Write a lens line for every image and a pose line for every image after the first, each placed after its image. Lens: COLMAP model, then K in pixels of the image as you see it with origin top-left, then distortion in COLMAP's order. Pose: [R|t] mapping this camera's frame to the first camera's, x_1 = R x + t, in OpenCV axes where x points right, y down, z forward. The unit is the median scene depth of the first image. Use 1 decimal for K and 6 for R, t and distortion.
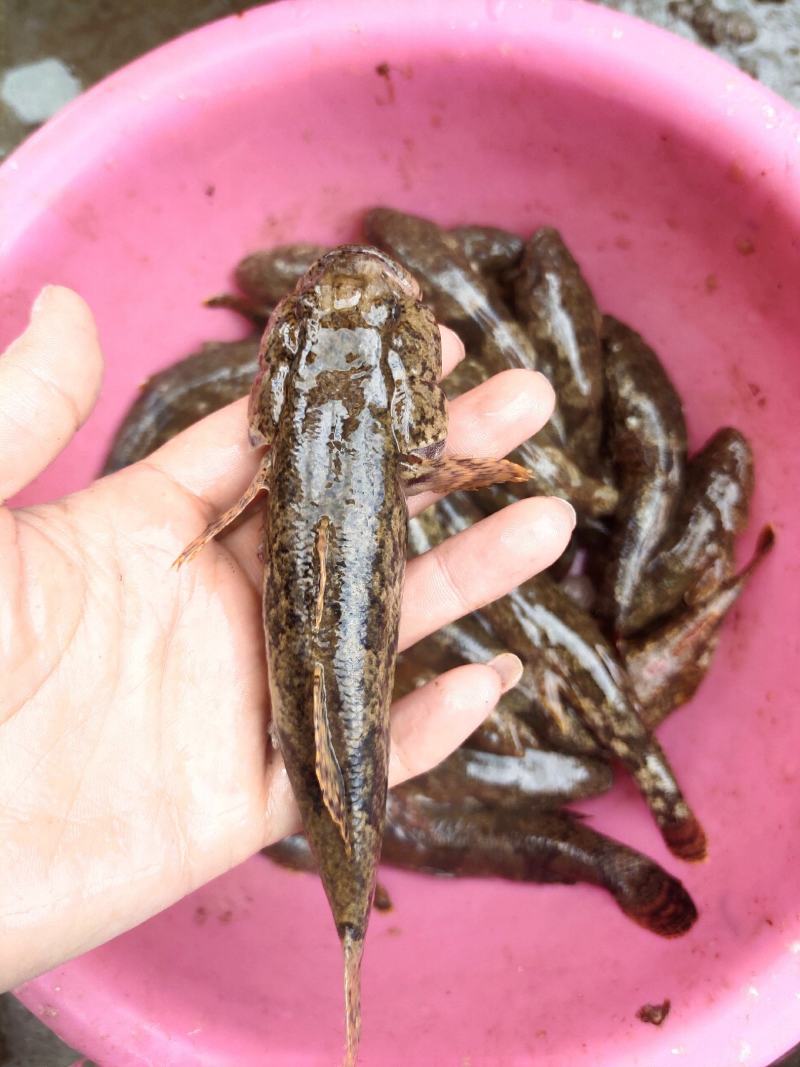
lens RADIAL K [[844.5, 0, 369.4], [0, 844.5, 513.1], [0, 0, 1]] dist [0.002760, -0.002076]
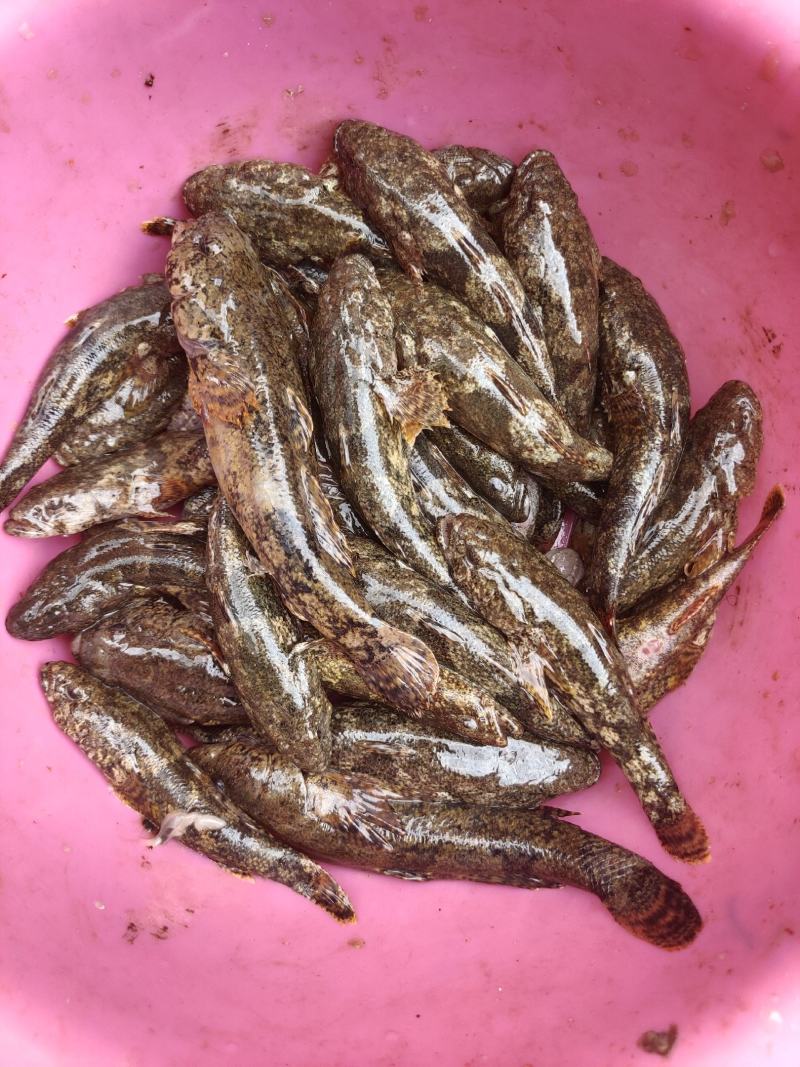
lens RADIAL K [[824.6, 0, 400.0], [0, 824.6, 533.5], [0, 0, 1]] dist [0.001917, -0.005282]
pose [[0.996772, 0.013518, 0.079139, 0.001268], [-0.015422, 0.999605, 0.023490, 0.044889], [-0.078790, -0.024634, 0.996587, 0.146895]]
